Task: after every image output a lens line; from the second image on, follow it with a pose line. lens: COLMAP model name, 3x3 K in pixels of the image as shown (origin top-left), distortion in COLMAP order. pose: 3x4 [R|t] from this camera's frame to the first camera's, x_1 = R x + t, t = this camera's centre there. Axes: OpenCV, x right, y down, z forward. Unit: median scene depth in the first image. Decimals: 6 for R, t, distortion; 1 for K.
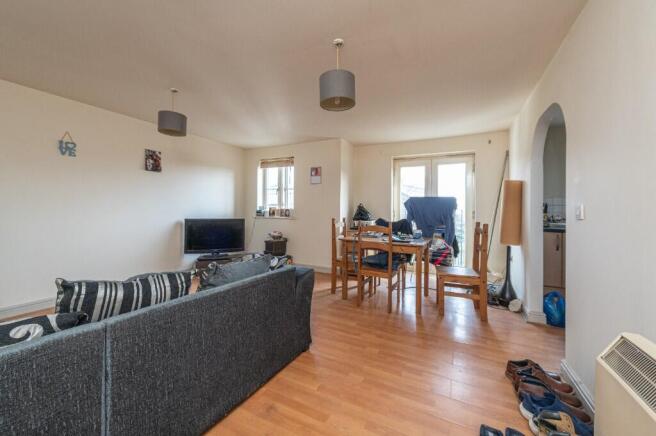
lens RADIAL K [[258.2, 0, 328.3], [0, 258.2, 215.1], [0, 0, 1]] dist [-0.001723, -0.001064]
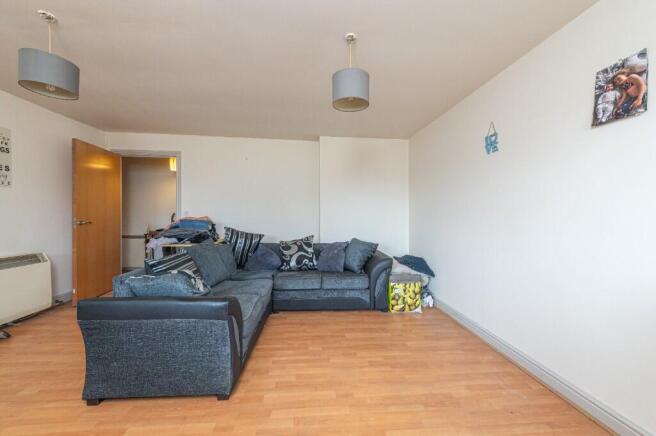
lens RADIAL K [[258.2, 0, 327.7], [0, 258.2, 215.8], [0, 0, 1]] dist [-0.001723, -0.001064]
pose [[-0.848080, -0.005945, -0.529834, -0.186562], [-0.015232, 0.999797, 0.013162, -0.044889], [0.529649, 0.019233, -0.847999, 1.378046]]
